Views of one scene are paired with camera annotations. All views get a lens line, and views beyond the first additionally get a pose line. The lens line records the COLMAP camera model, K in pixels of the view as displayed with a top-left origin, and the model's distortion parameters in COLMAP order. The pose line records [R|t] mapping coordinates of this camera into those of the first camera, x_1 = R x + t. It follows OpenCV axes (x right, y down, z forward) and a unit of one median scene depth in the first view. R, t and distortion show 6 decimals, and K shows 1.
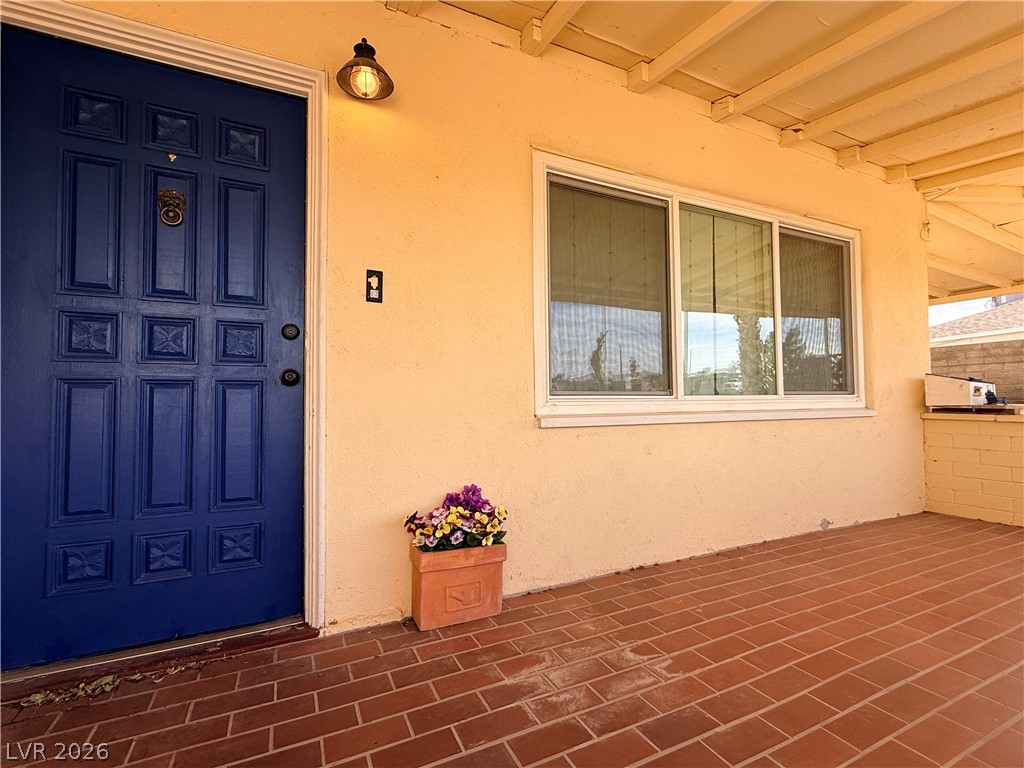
lens RADIAL K [[466.6, 0, 513.4], [0, 466.6, 384.4], [0, 0, 1]] dist [0.001186, 0.000542]
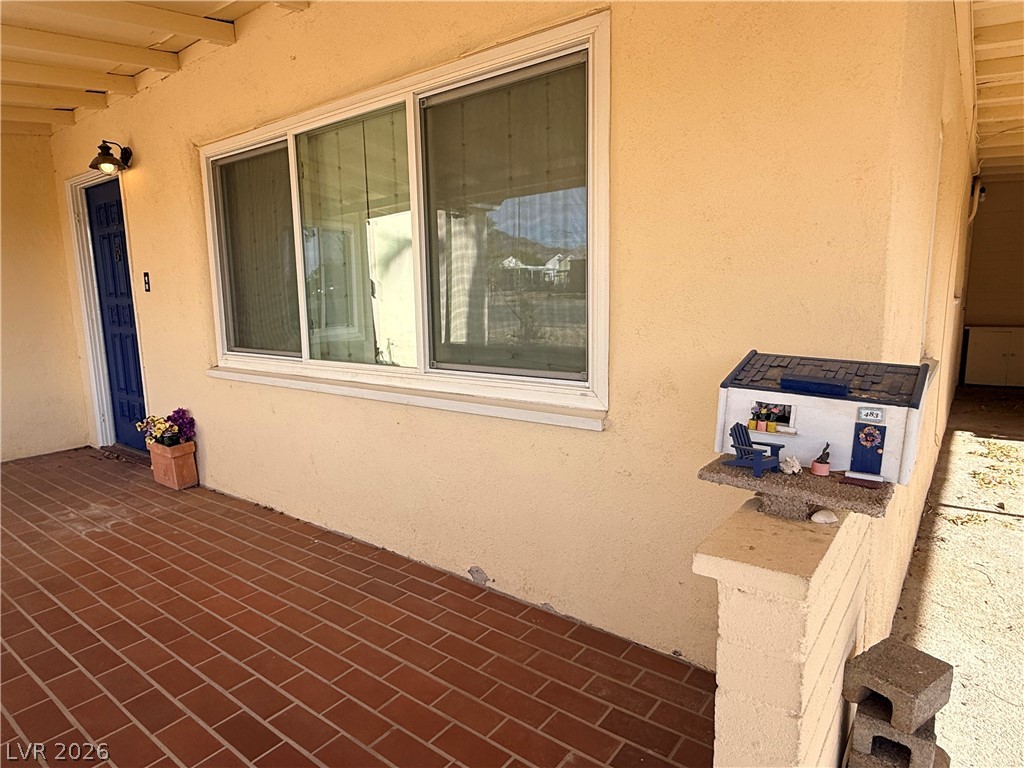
lens RADIAL K [[602.6, 0, 511.6], [0, 602.6, 388.4], [0, 0, 1]] dist [0.005800, -0.001315]
pose [[0.454475, 0.134425, -0.880558, 1.802662], [0.041501, 0.984279, 0.171678, -0.120798], [0.889792, -0.114567, 0.441751, 0.921690]]
